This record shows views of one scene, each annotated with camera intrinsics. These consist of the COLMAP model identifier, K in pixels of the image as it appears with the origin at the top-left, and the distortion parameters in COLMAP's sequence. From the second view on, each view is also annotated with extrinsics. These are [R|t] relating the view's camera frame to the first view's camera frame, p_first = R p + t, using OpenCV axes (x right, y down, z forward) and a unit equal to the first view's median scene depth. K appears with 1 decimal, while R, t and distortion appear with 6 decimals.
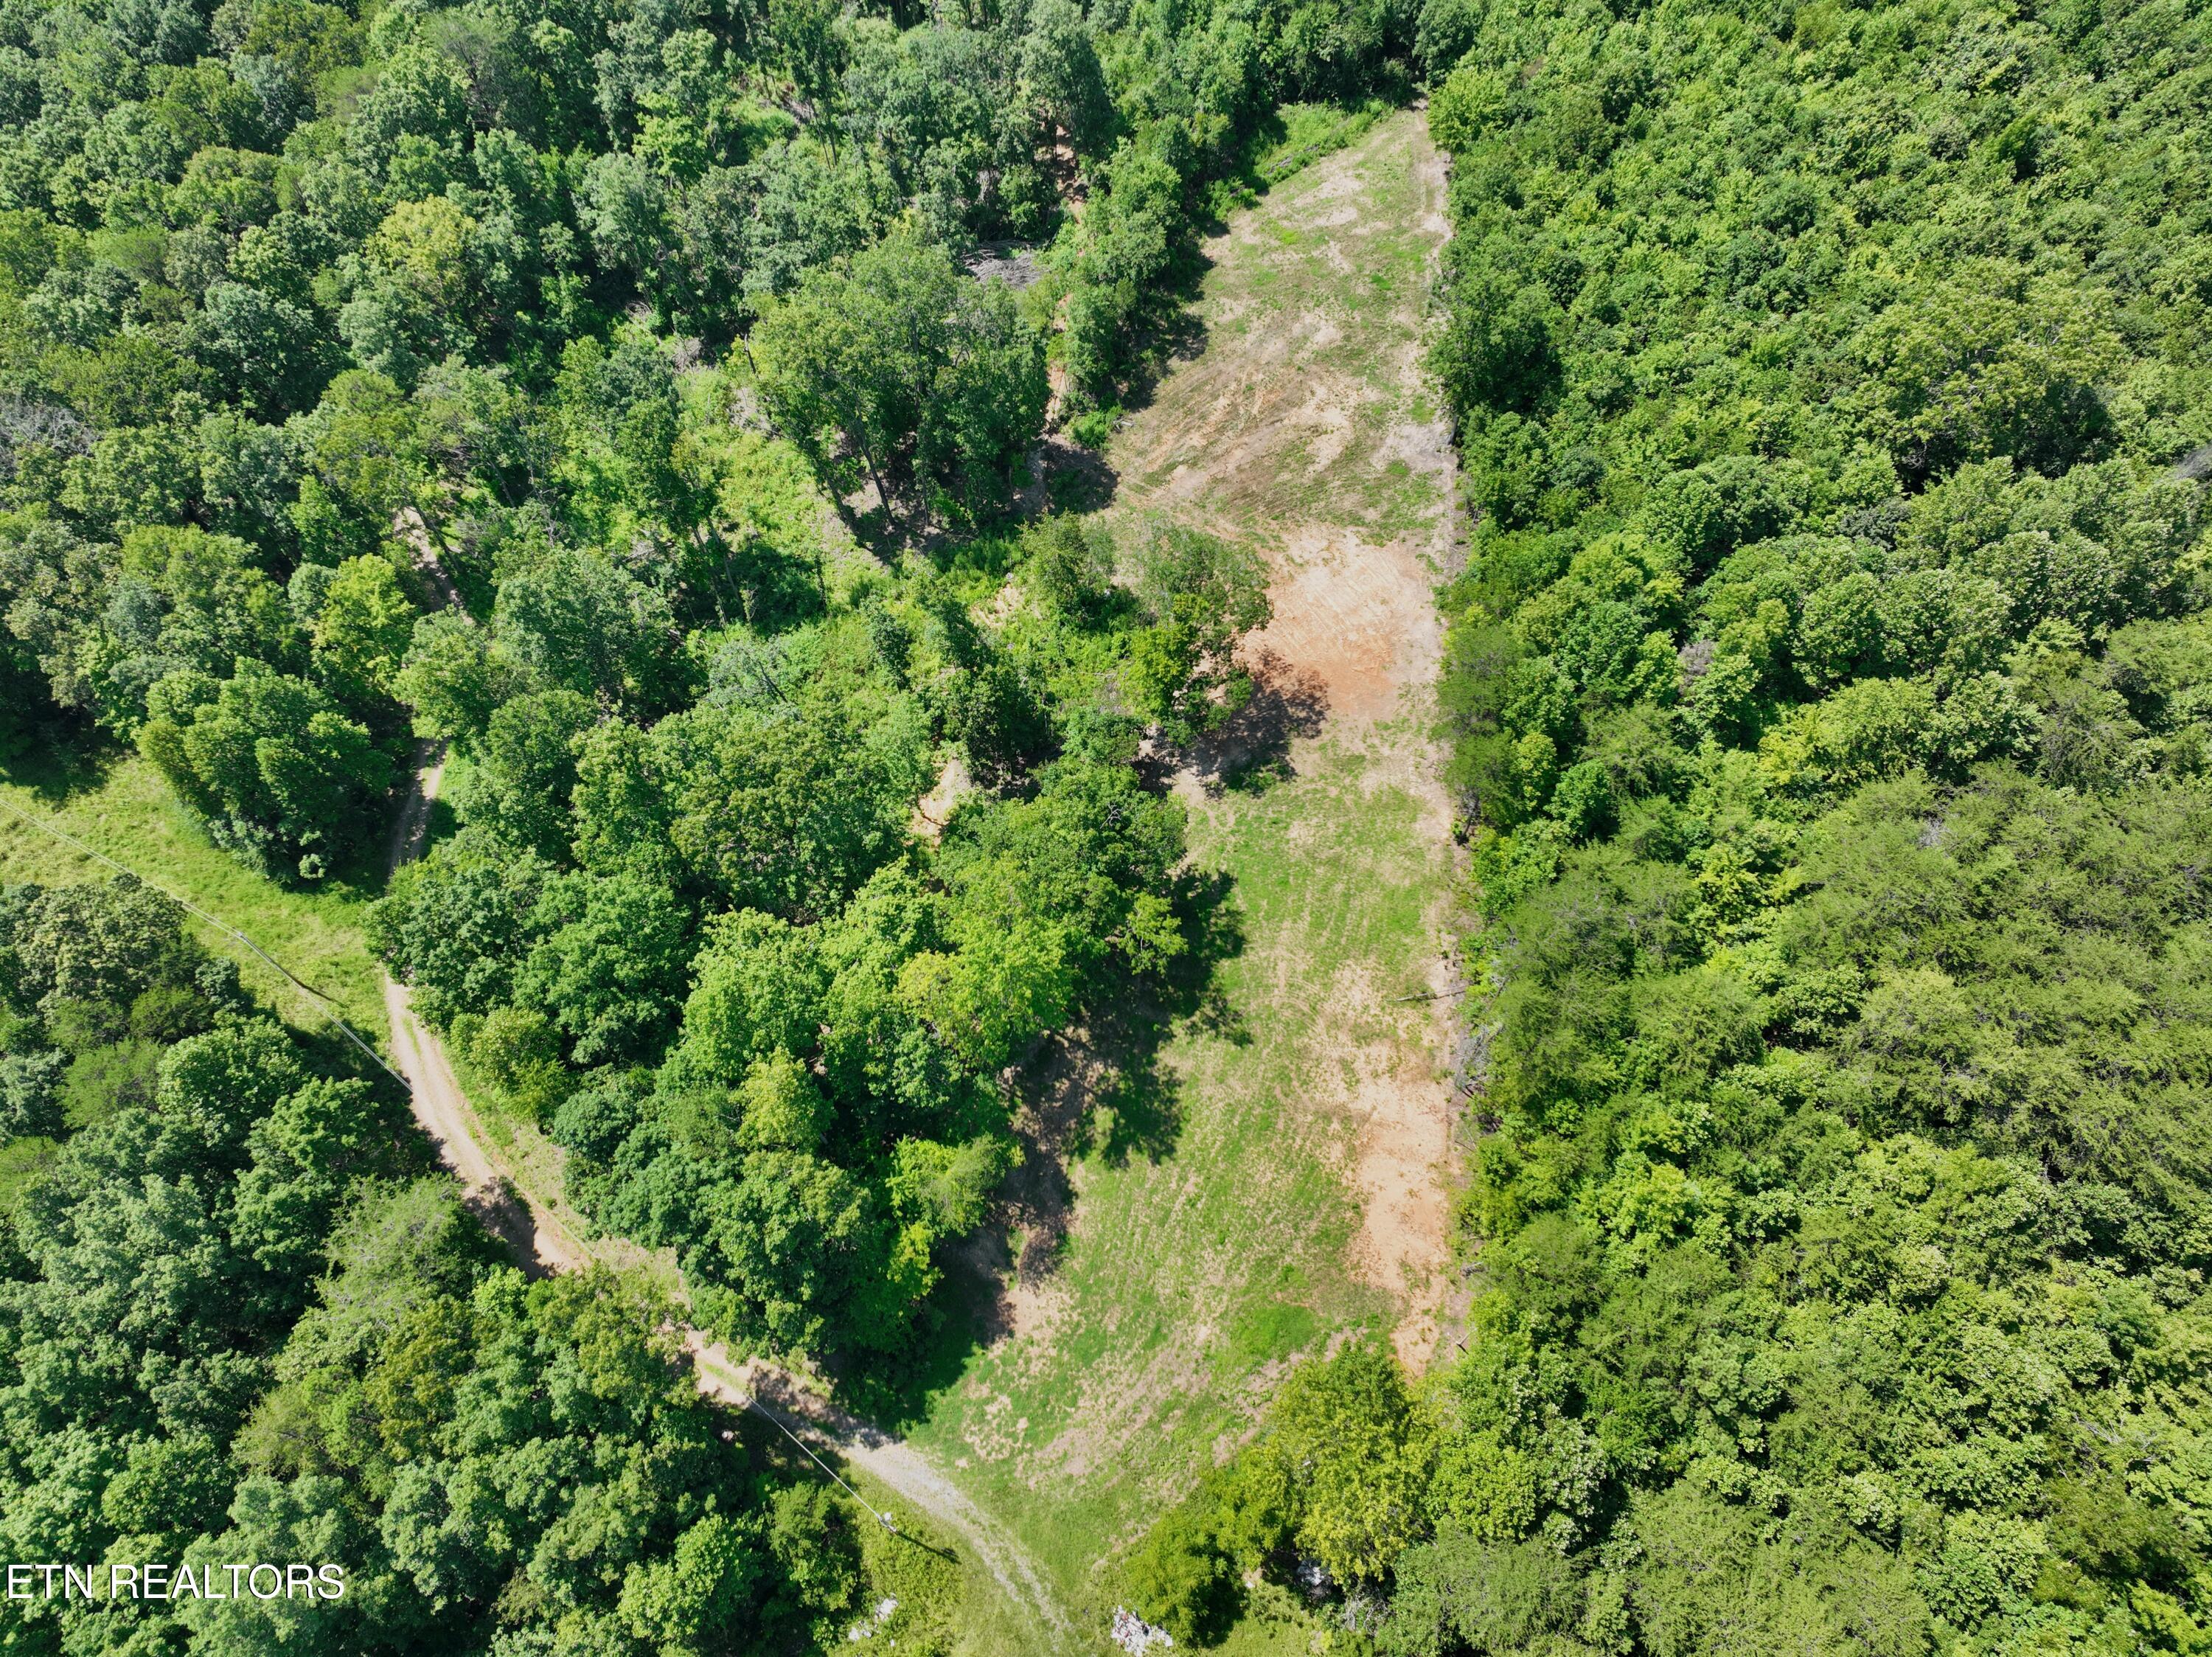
lens RADIAL K [[1561.7, 0, 1108.6], [0, 1561.7, 820.8], [0, 0, 1]] dist [0.005091, 0.007472]
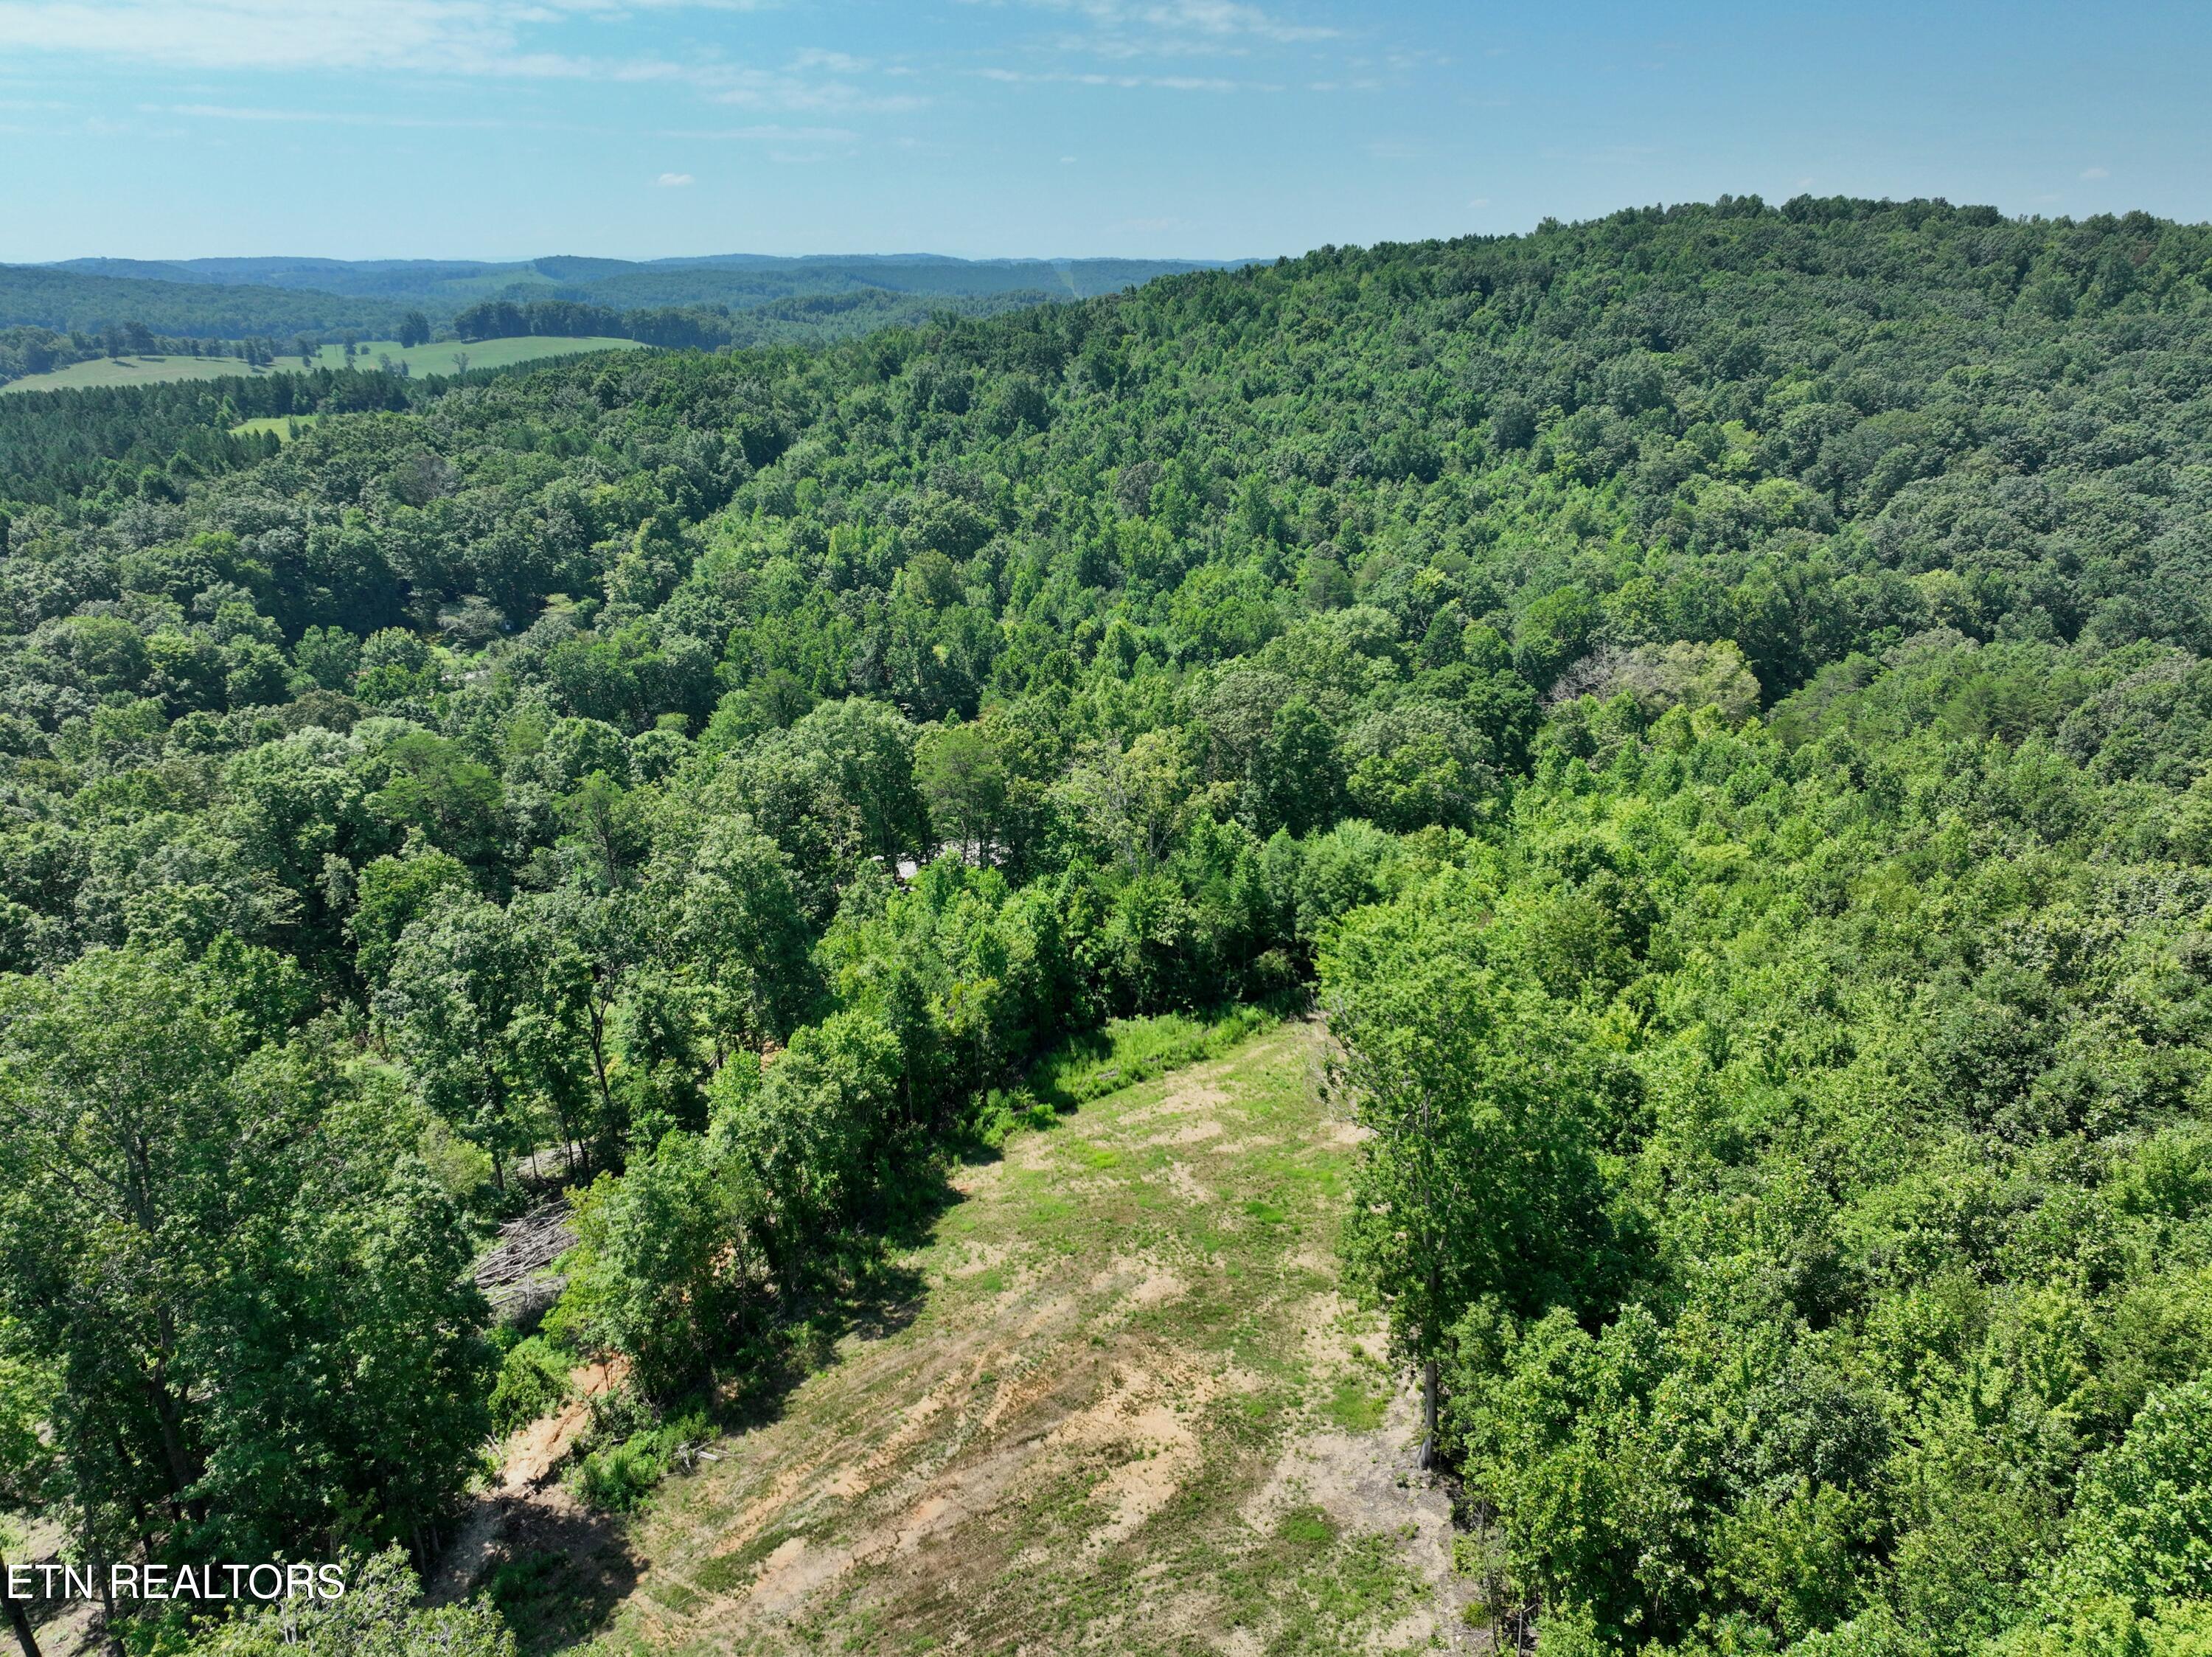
lens RADIAL K [[1558.9, 0, 1108.0], [0, 1558.9, 817.7], [0, 0, 1]] dist [0.006537, 0.005655]
pose [[0.999967, -0.002388, 0.007805, 0.124645], [0.007132, 0.720700, -0.693210, -0.075222], [-0.003969, 0.693243, 0.720693, 0.554612]]
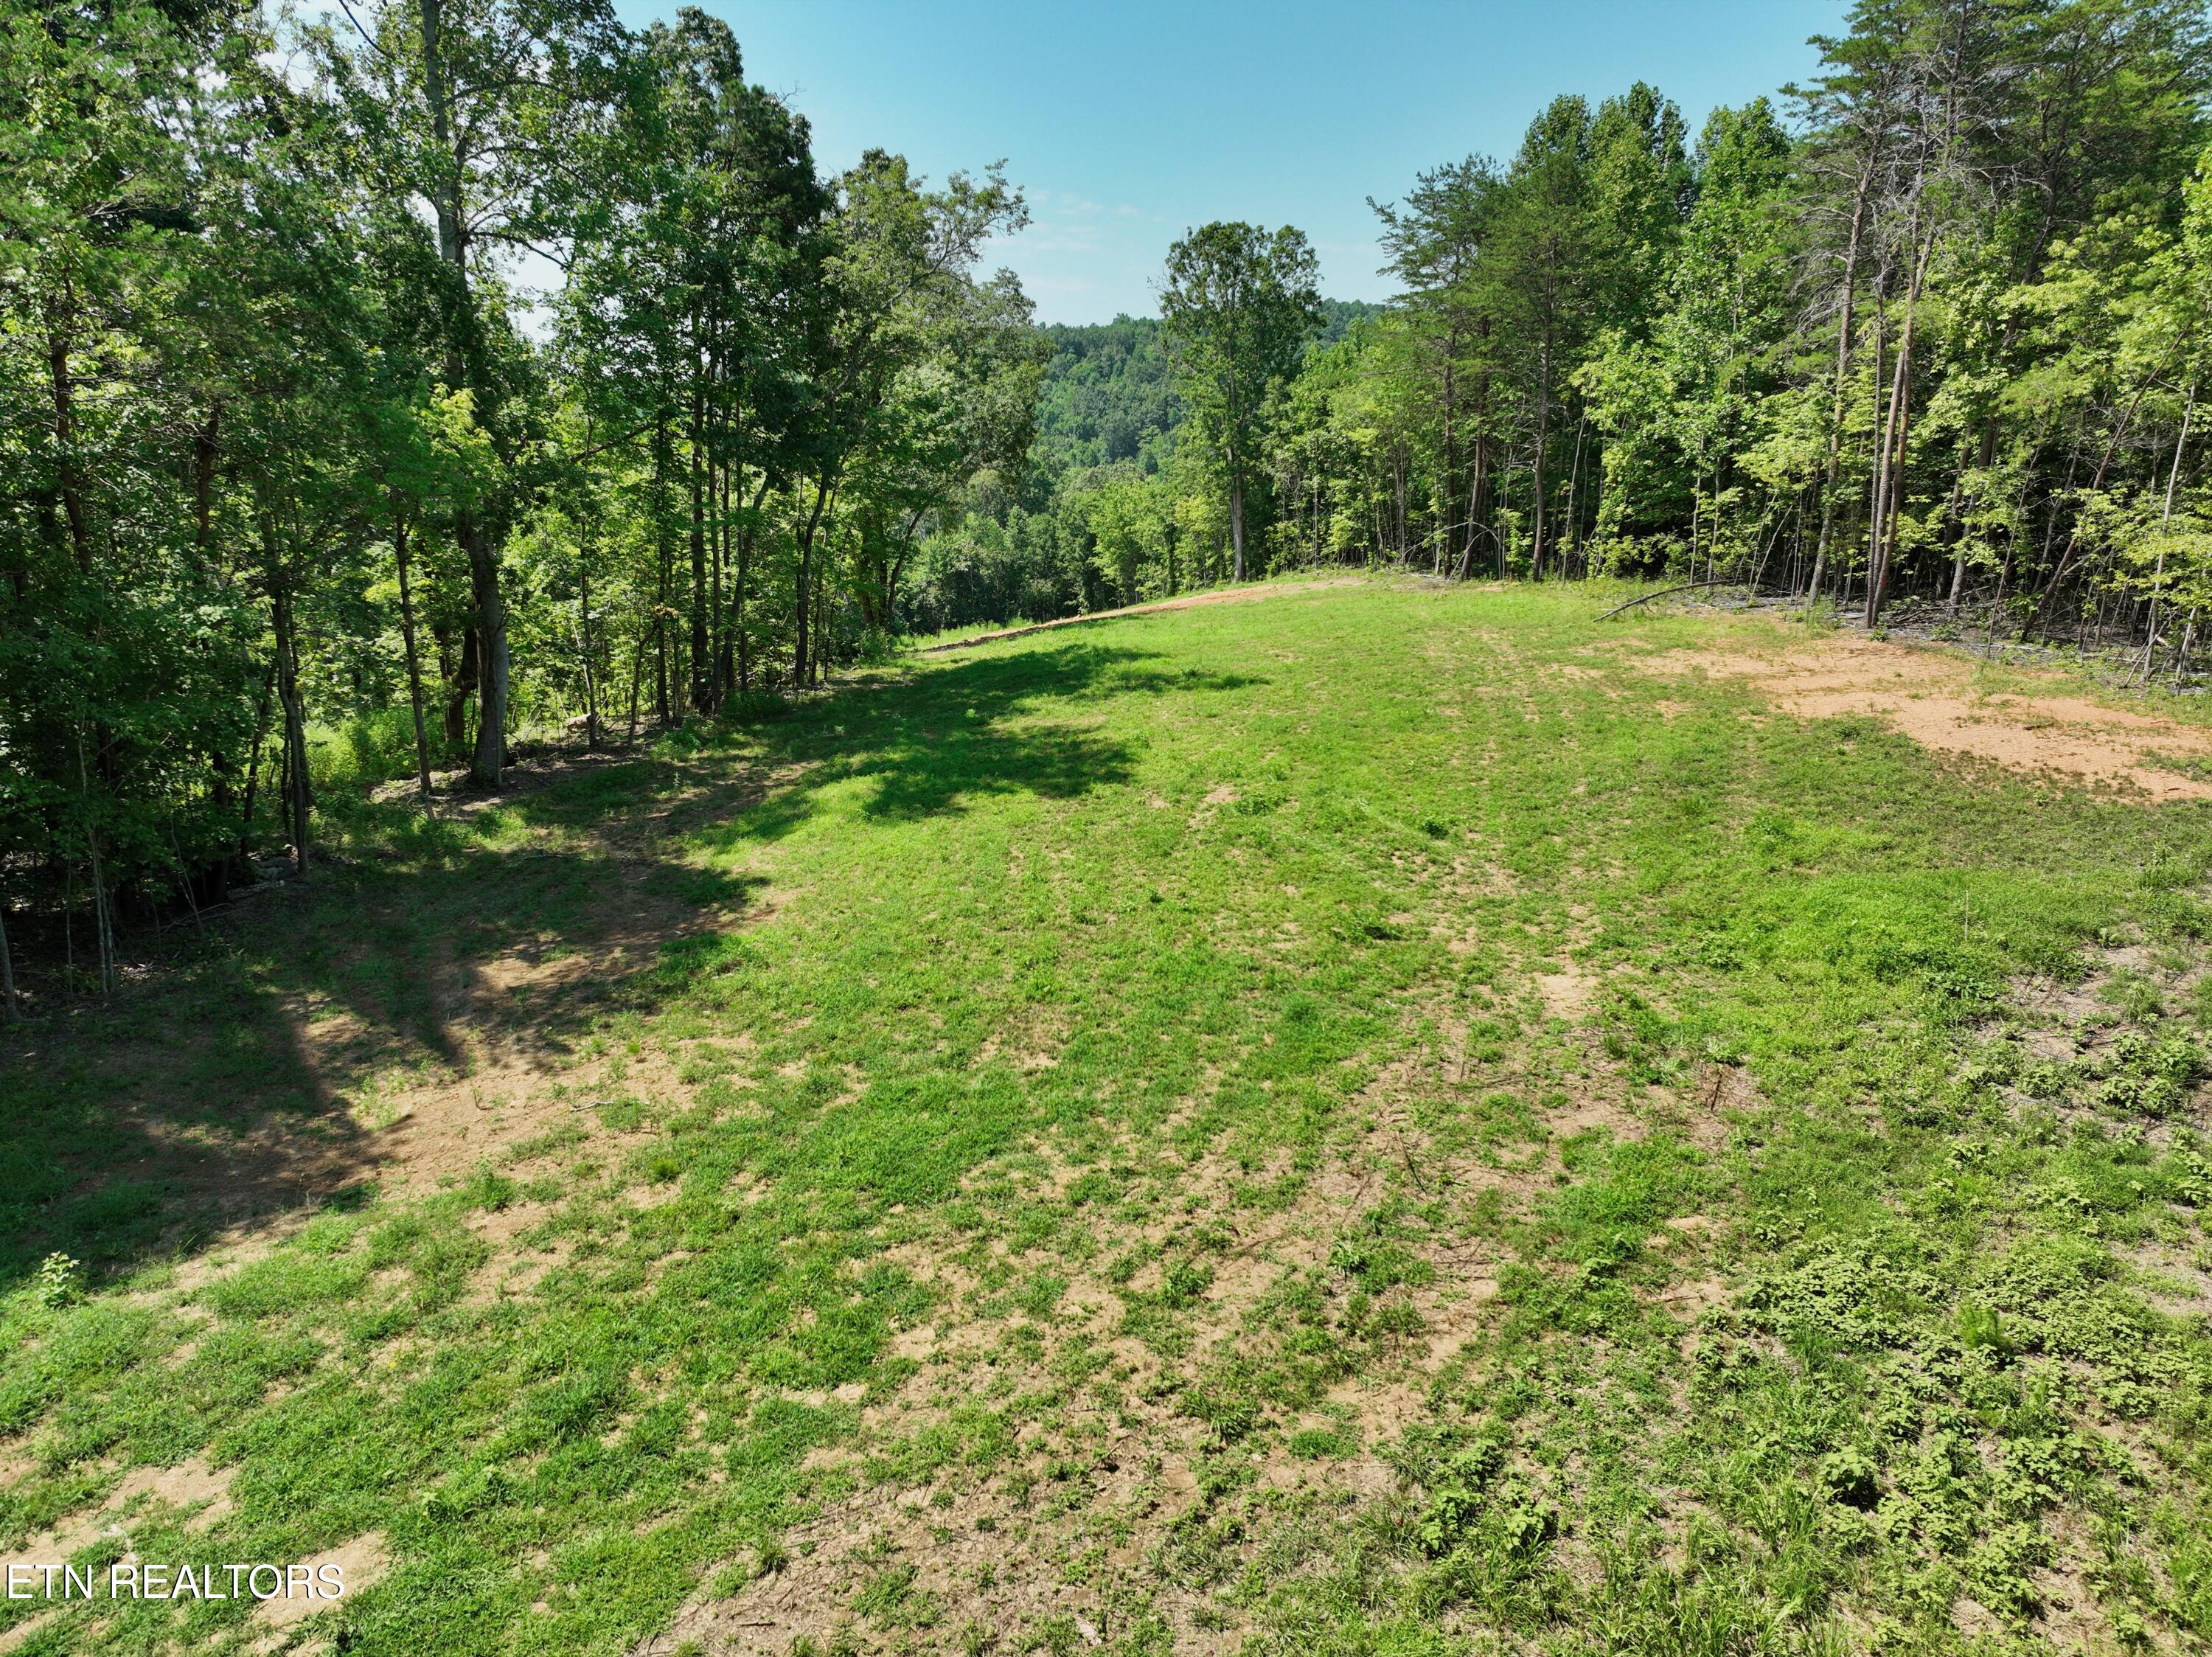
lens RADIAL K [[1561.7, 0, 1108.6], [0, 1561.7, 820.8], [0, 0, 1]] dist [0.005091, 0.007472]
pose [[0.963875, -0.063188, 0.258751, -0.021585], [0.237172, 0.645721, -0.725805, 0.298618], [-0.121218, 0.760954, 0.637381, 0.615594]]
